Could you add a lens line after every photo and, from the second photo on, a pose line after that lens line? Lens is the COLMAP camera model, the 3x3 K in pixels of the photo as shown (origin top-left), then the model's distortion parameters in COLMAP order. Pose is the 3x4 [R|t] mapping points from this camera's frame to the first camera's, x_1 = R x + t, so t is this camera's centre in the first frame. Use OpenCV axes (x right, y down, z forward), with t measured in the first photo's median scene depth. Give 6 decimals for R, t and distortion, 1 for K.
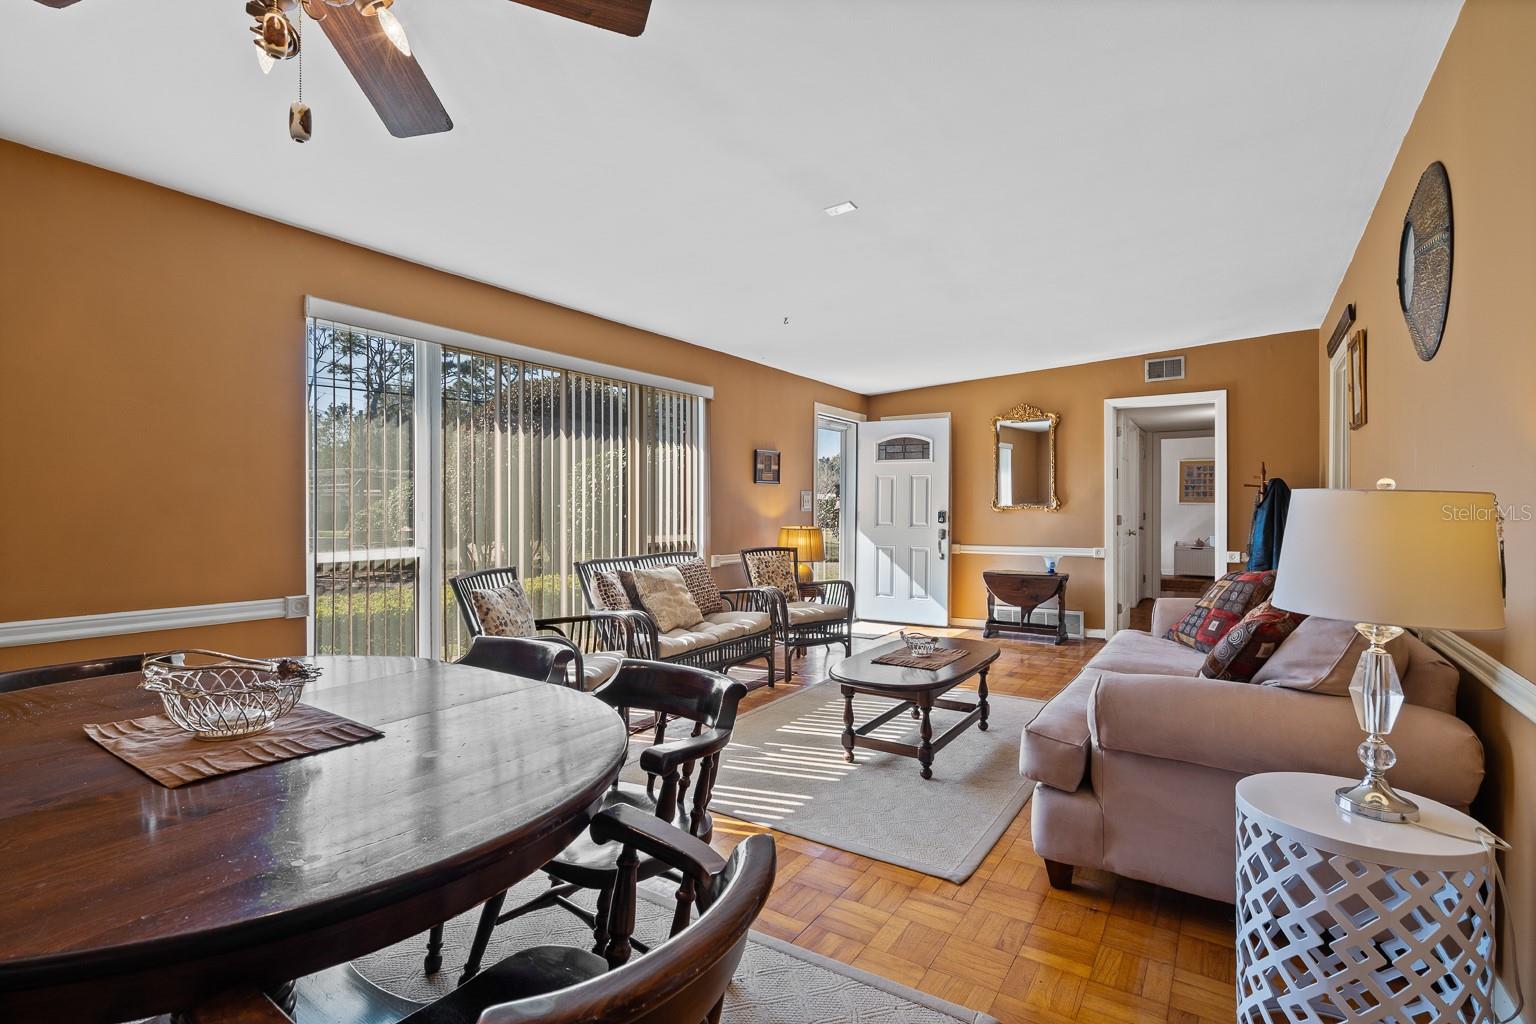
lens RADIAL K [[724.0, 0, 763.2], [0, 724.0, 510.2], [0, 0, 1]] dist [-0.001322, 0.002793]
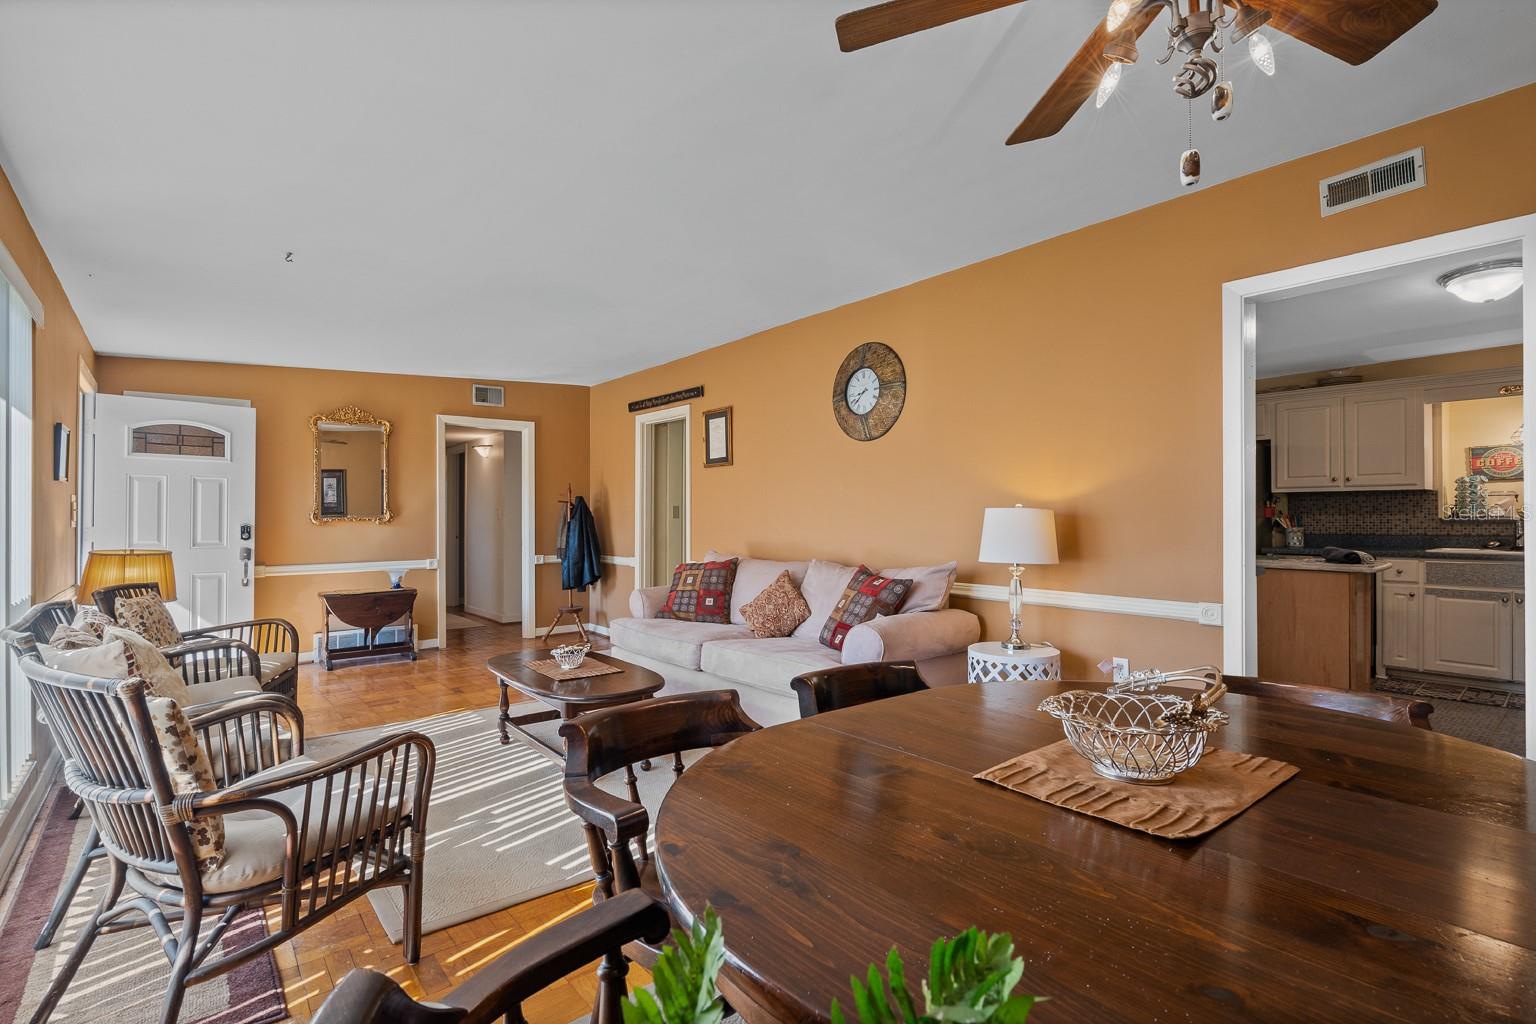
lens RADIAL K [[724.0, 0, 755.9], [0, 724.0, 512.2], [0, 0, 1]] dist [-0.001322, 0.002793]
pose [[0.299274, 0.005109, 0.954154, -0.368630], [0.009180, 0.999924, -0.008233, -0.001395], [-0.954123, 0.011223, 0.299204, 0.253914]]
